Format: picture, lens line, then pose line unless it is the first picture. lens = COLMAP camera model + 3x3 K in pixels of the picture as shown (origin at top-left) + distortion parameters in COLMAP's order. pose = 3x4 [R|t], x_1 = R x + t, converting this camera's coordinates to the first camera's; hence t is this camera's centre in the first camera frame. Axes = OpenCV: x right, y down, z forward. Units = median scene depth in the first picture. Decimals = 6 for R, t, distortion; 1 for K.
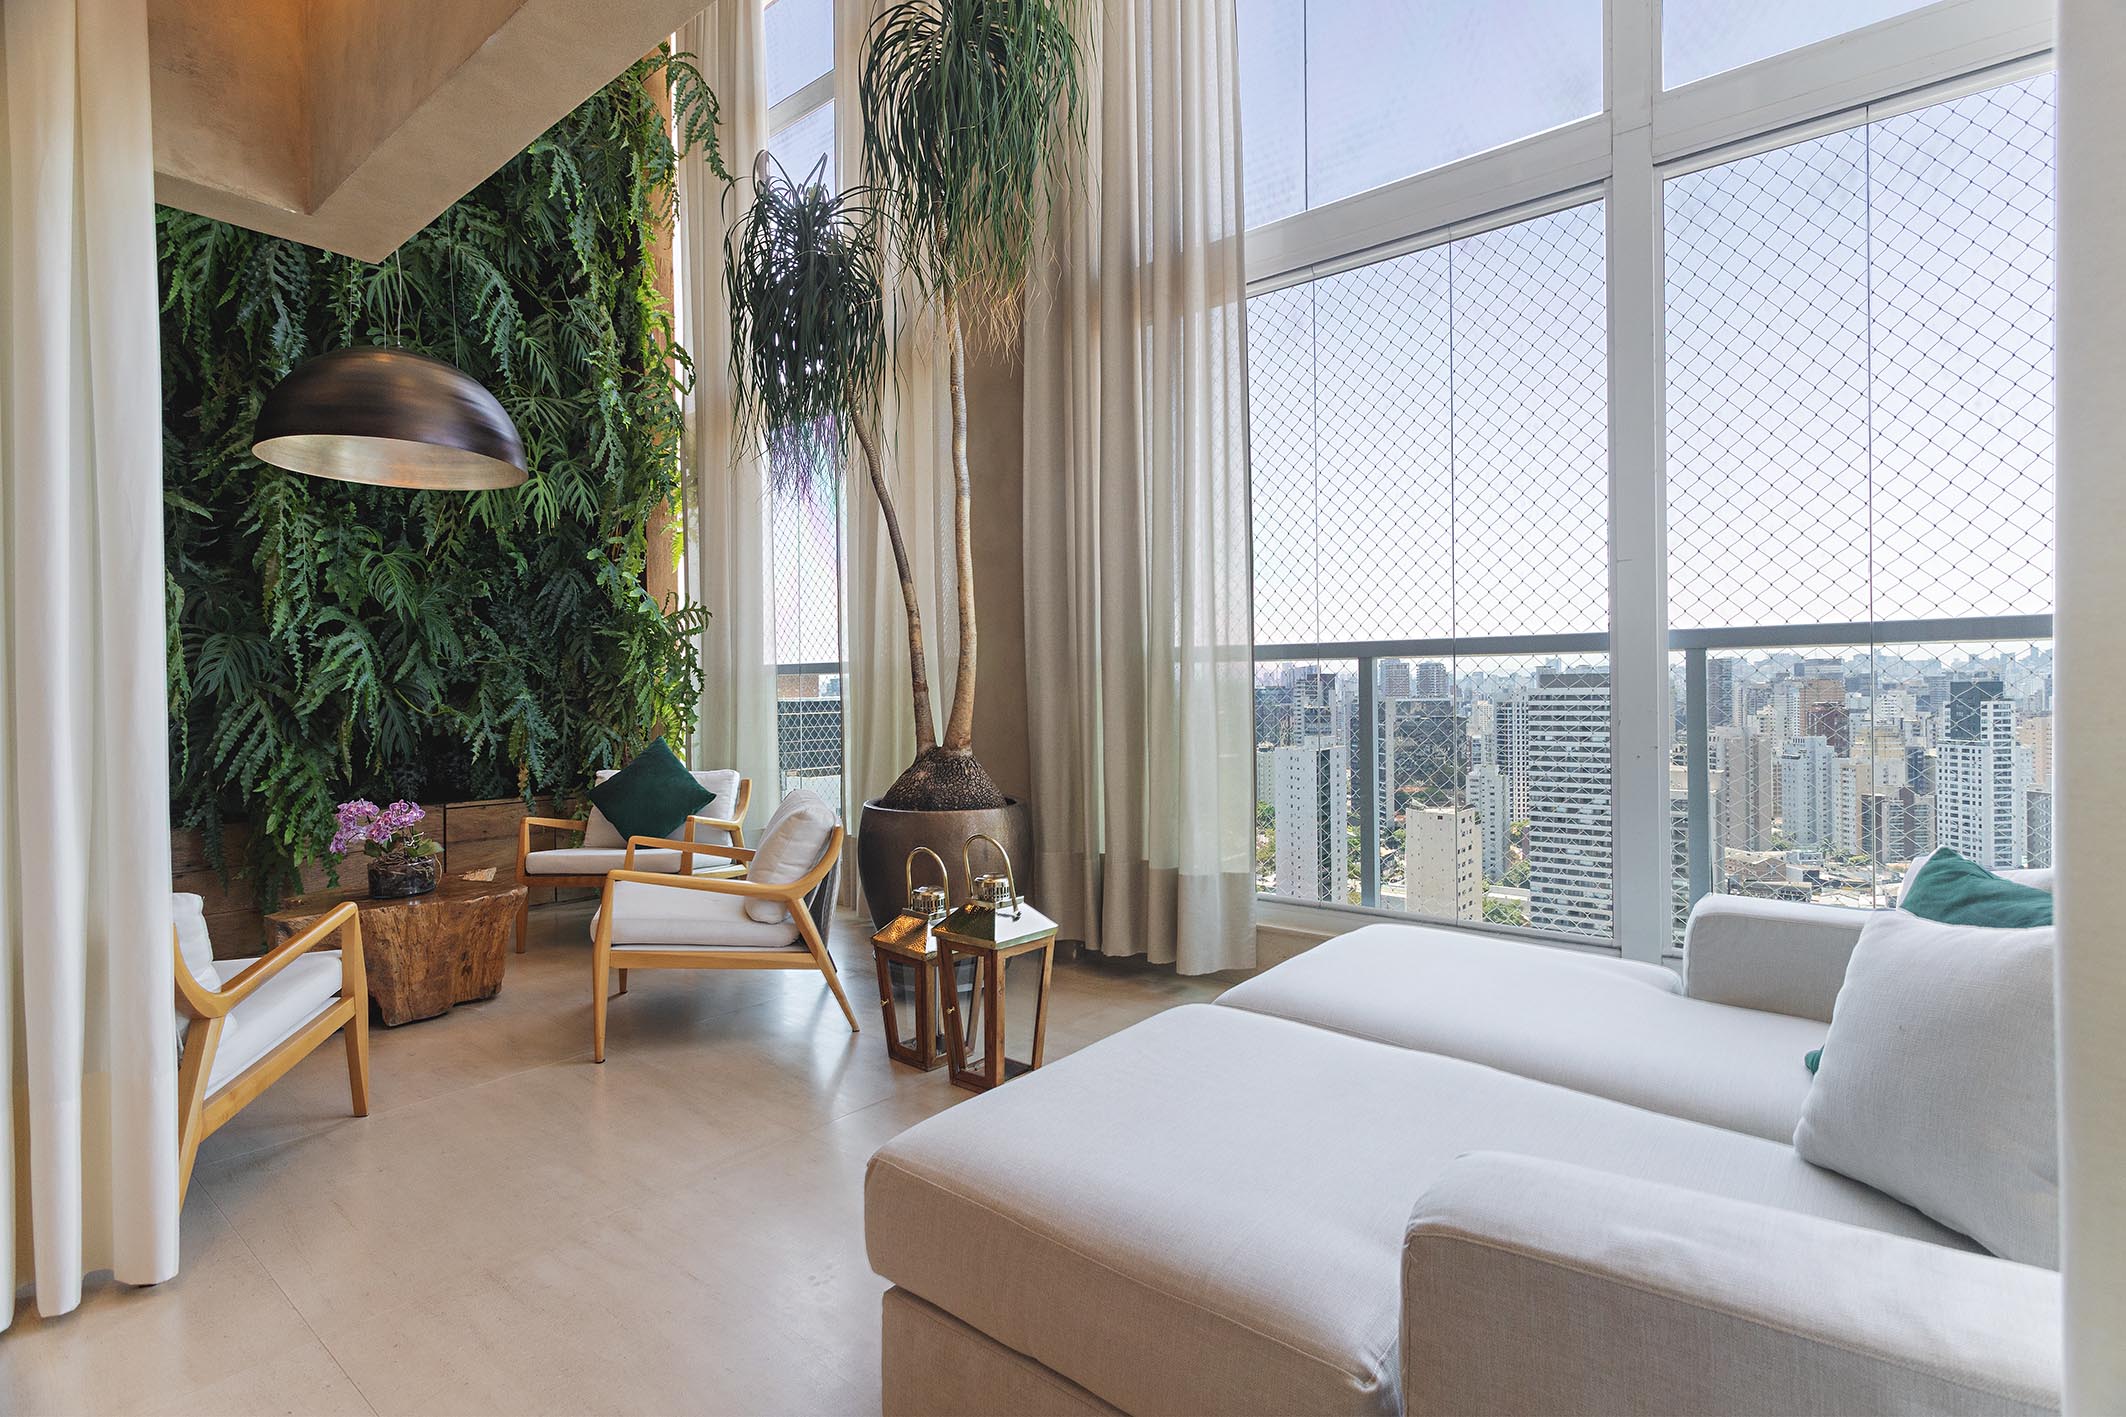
lens RADIAL K [[1000.8, 0, 1157.6], [0, 1000.8, 686.2], [0, 0, 1]] dist [-0.001083, 0.000535]
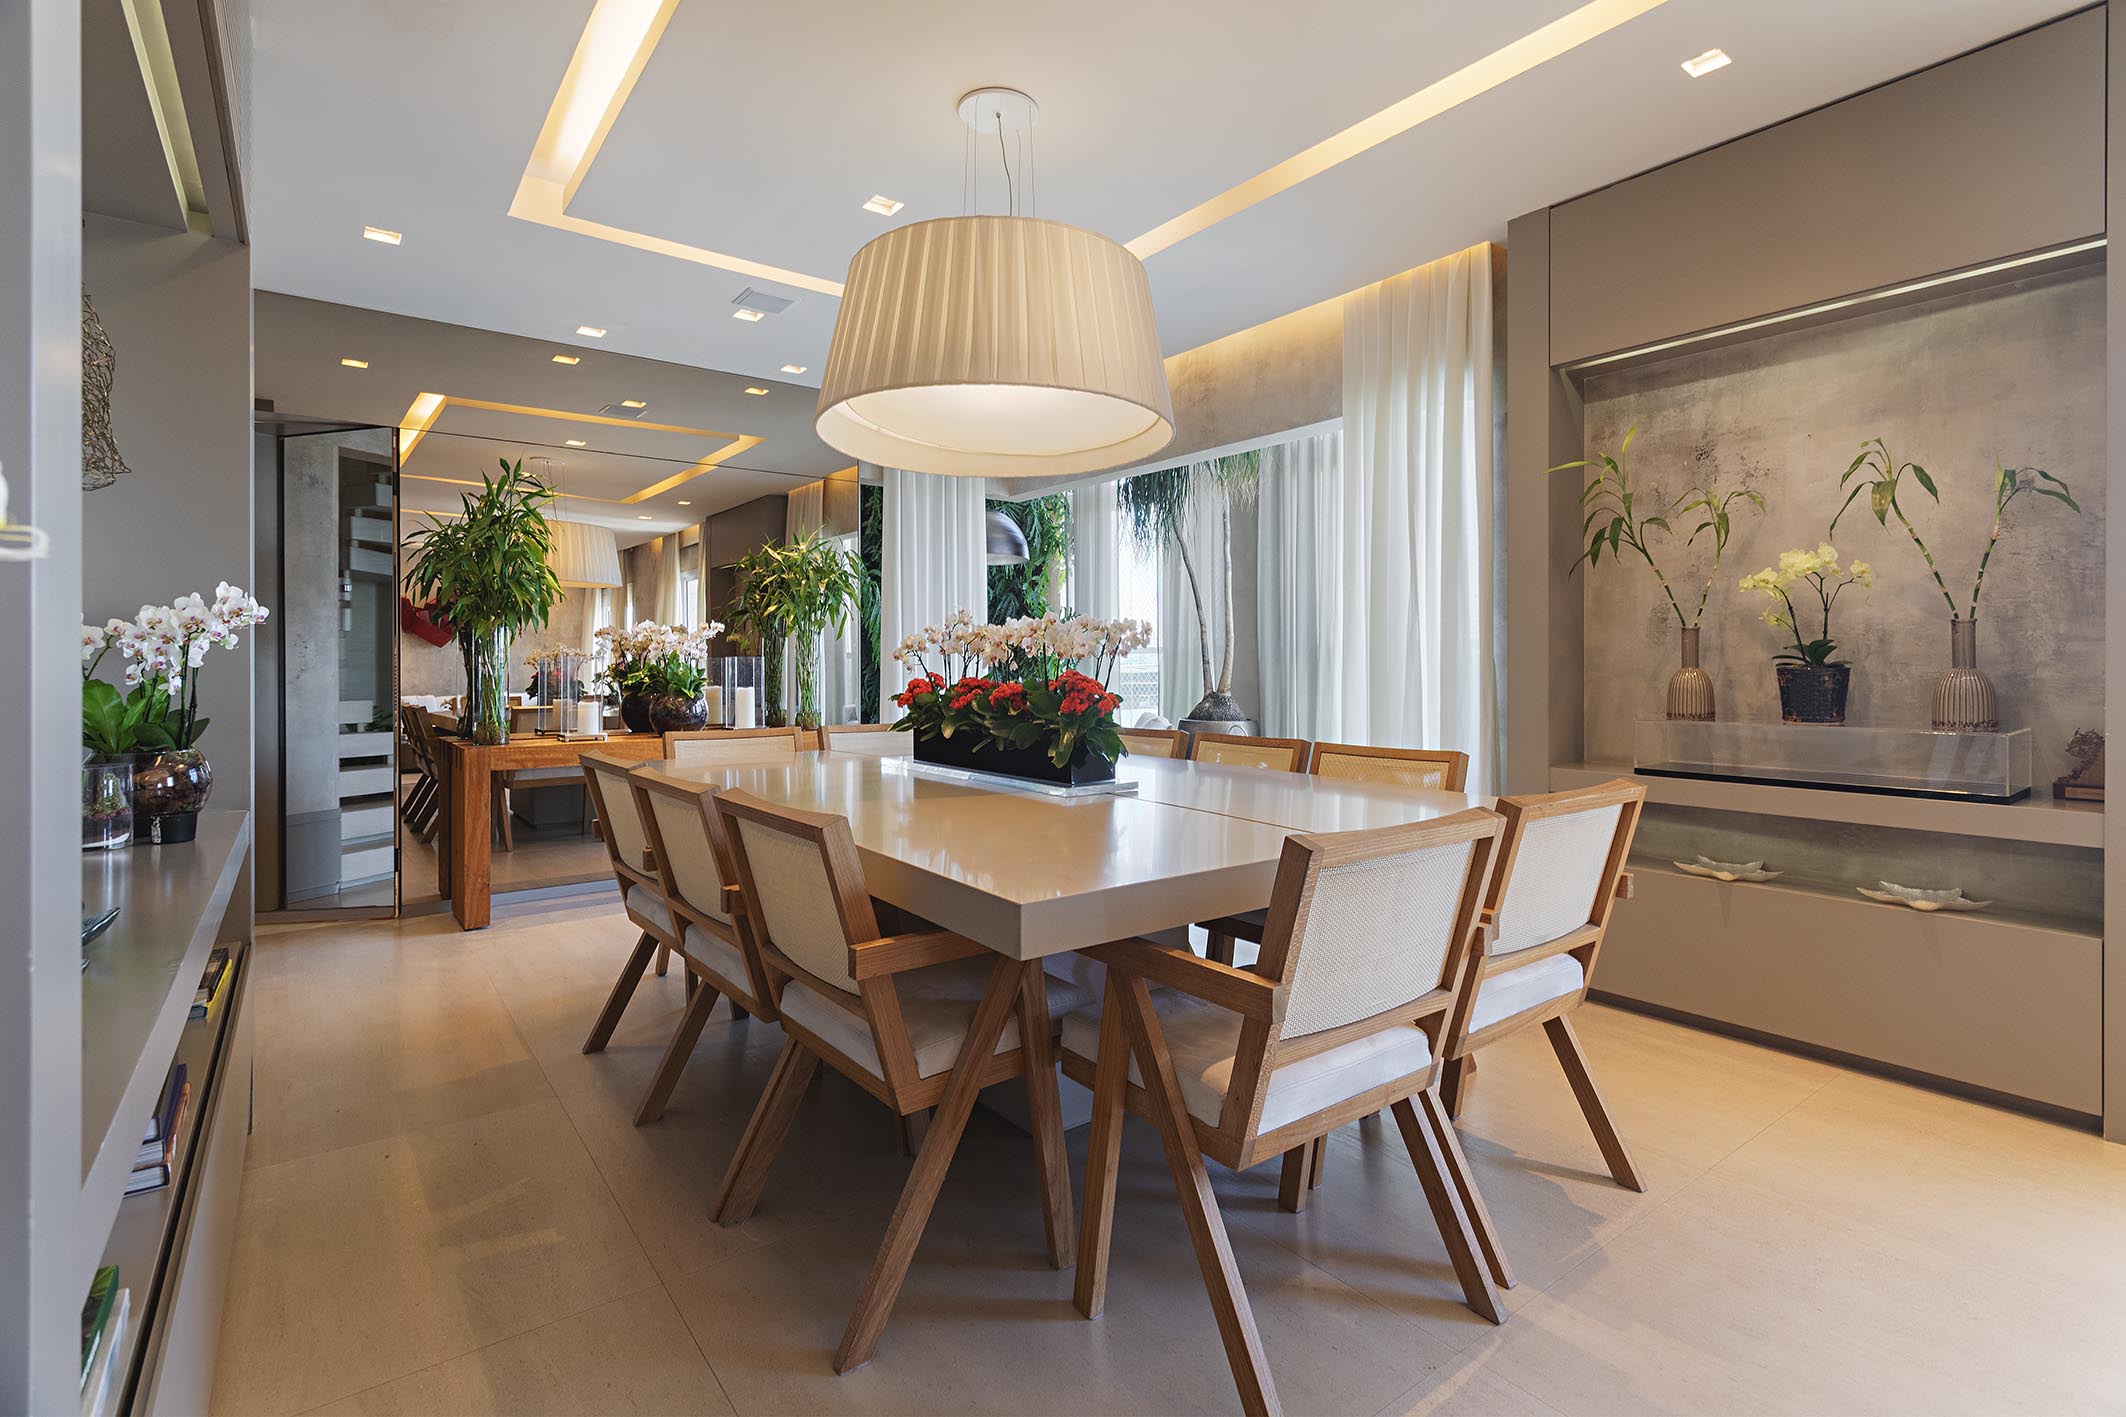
lens RADIAL K [[1084.8, 0, 1135.3], [0, 1084.8, 662.1], [0, 0, 1]] dist [-0.000119, 0.000105]
pose [[0.963681, 0.011366, -0.266815, 0.210468], [-0.011266, 0.999935, 0.001906, -0.001420], [0.266819, 0.001169, 0.963746, -1.154834]]
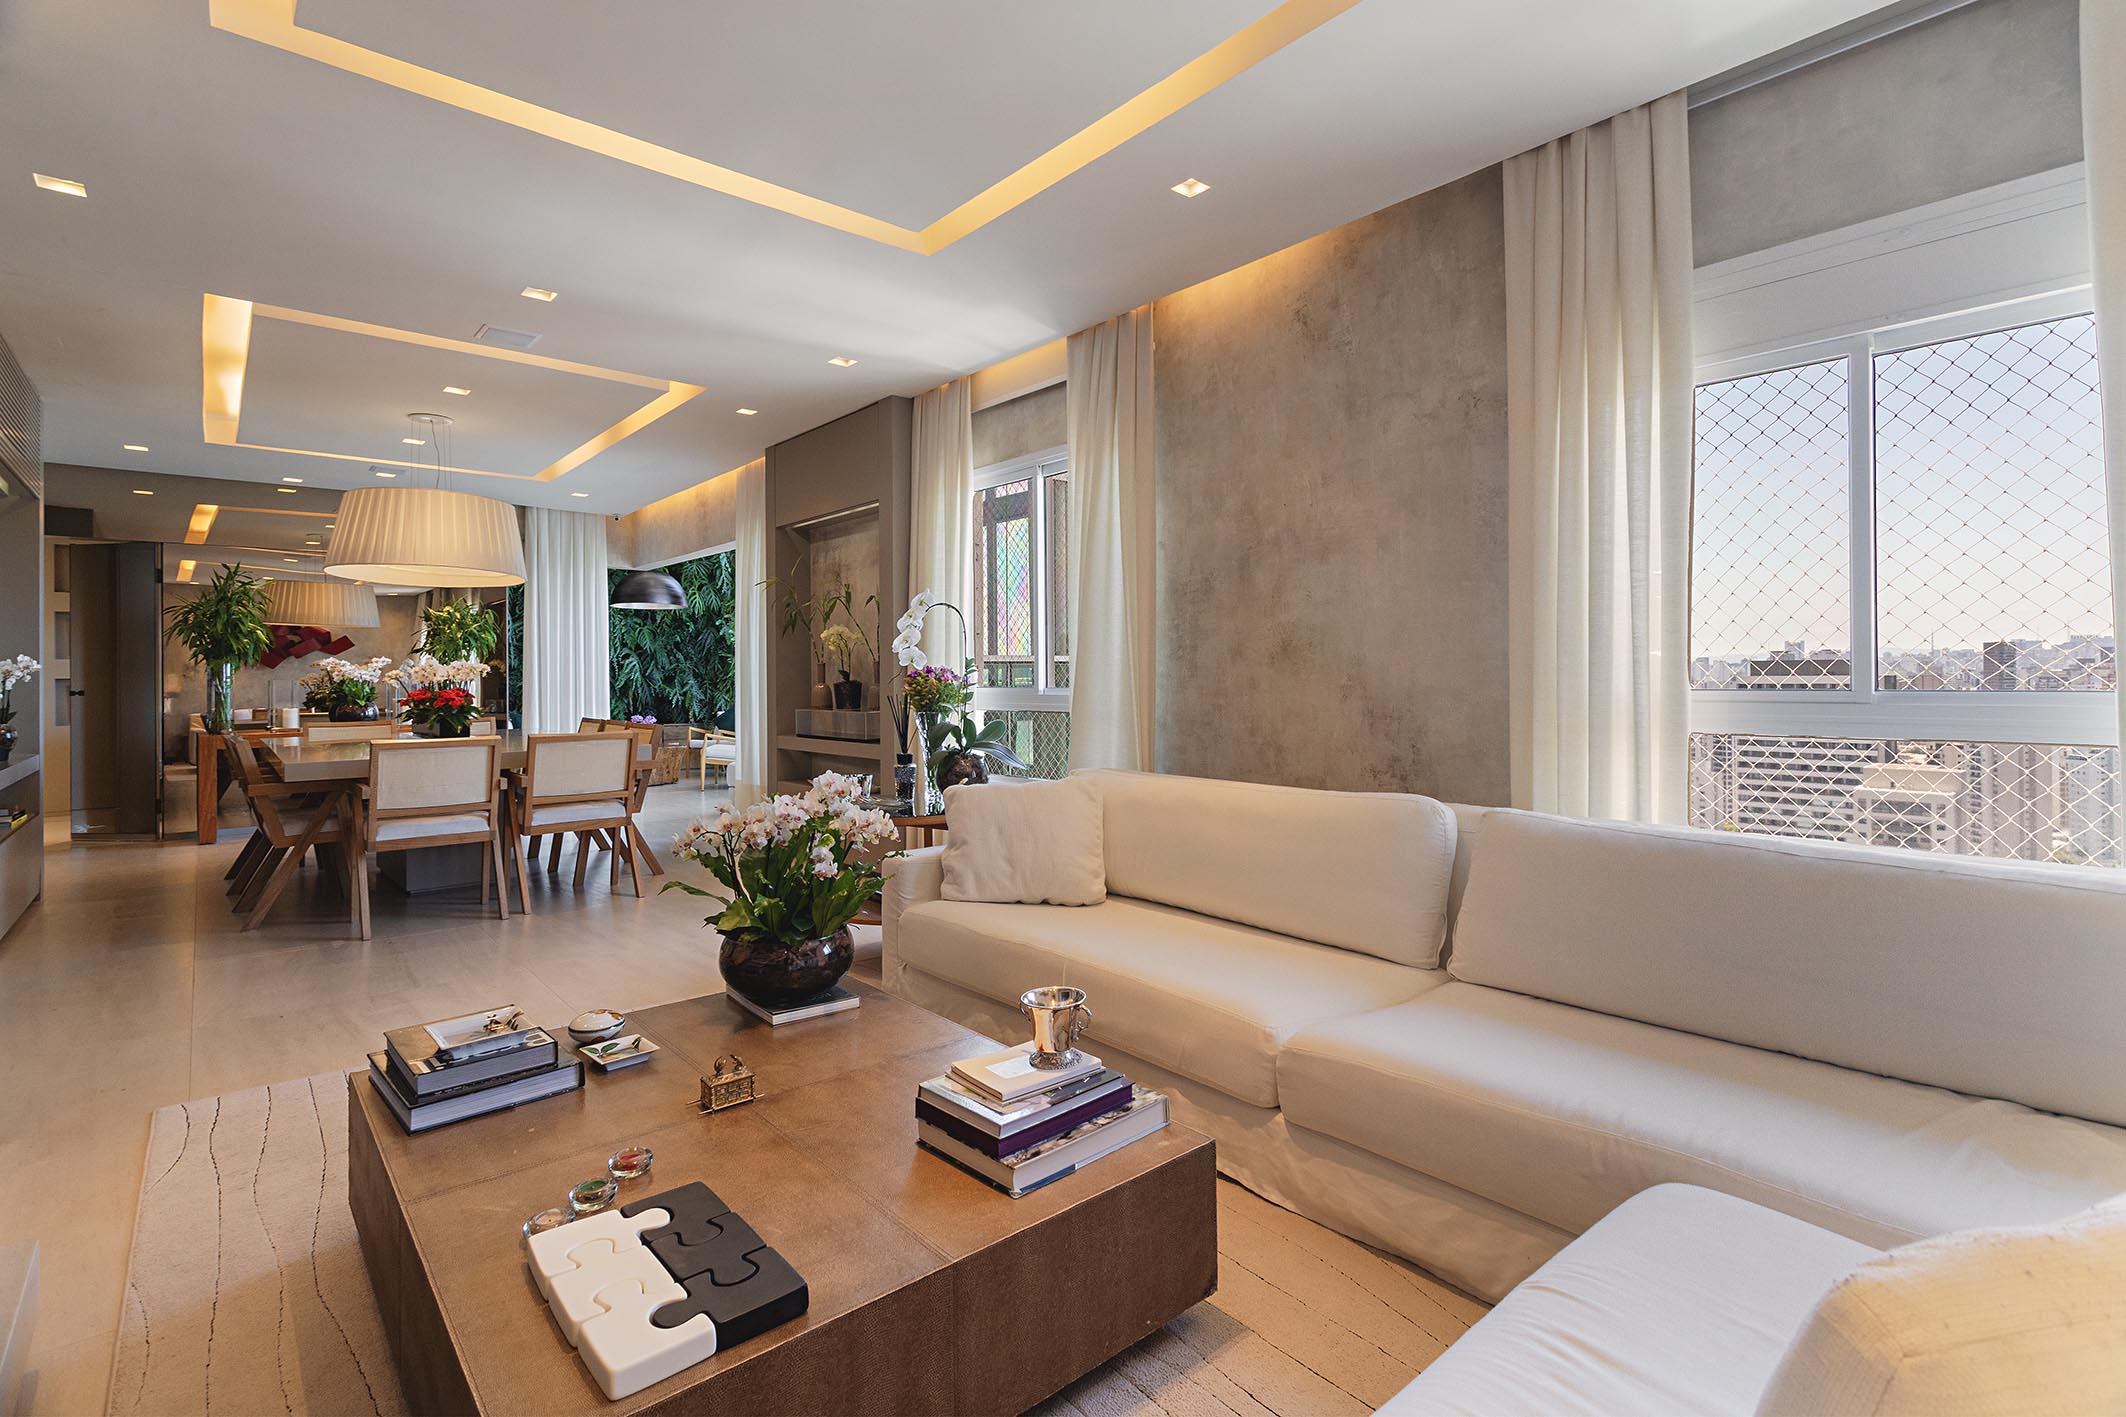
lens RADIAL K [[1037.7, 0, 1125.1], [0, 1037.7, 681.5], [0, 0, 1]] dist [-0.000558, -0.000116]
pose [[0.980605, 0.006393, -0.195890, 1.235264], [-0.005009, 0.999959, 0.007555, -0.019873], [0.195931, -0.006428, 0.980597, -1.753198]]
